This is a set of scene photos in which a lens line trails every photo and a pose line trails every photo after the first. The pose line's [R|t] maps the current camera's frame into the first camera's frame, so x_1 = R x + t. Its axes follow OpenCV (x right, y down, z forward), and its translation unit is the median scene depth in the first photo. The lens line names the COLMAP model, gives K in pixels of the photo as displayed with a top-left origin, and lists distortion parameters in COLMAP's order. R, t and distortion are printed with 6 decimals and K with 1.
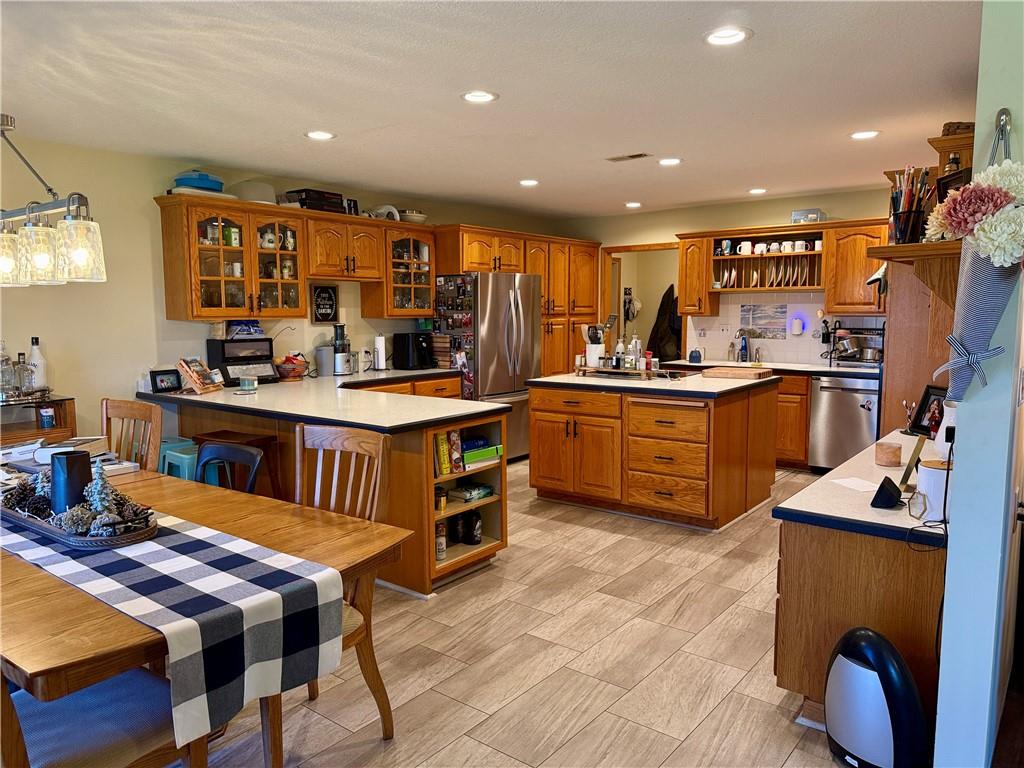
lens RADIAL K [[721.7, 0, 510.0], [0, 721.7, 393.0], [0, 0, 1]] dist [0.073120, -0.093407]
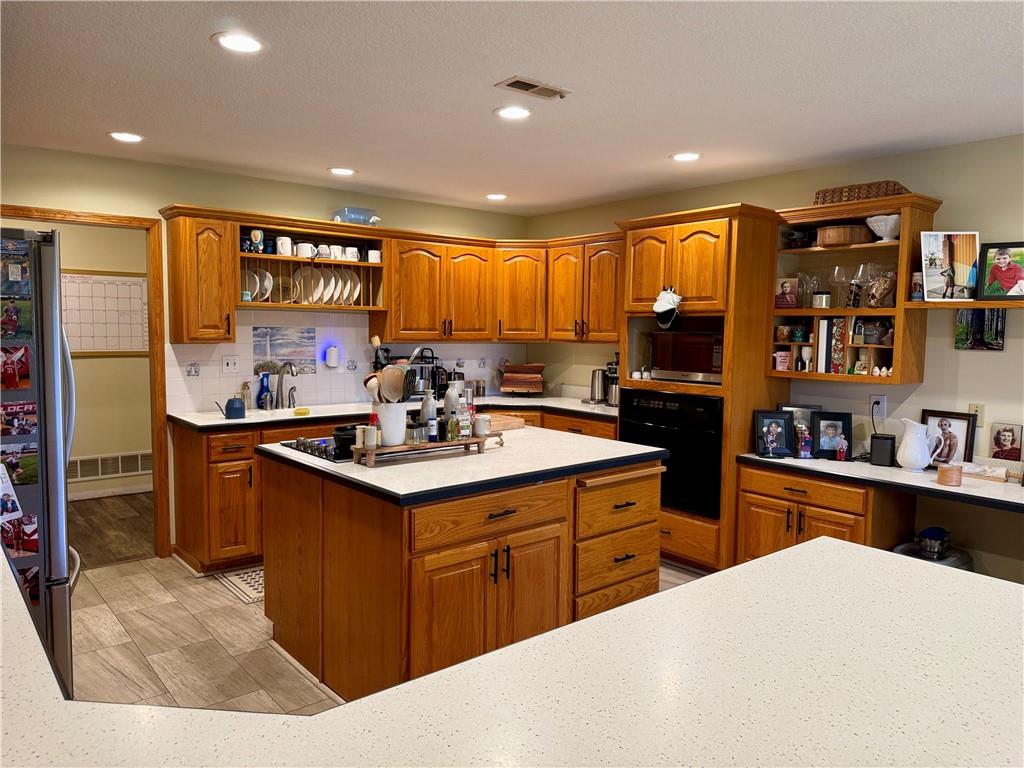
lens RADIAL K [[721.7, 0, 514.3], [0, 721.7, 382.8], [0, 0, 1]] dist [0.073120, -0.093407]
pose [[0.194632, -0.068199, 0.978503, -0.342175], [0.100886, 0.993681, 0.049190, -0.086727], [-0.975674, 0.089143, 0.200282, 0.700185]]
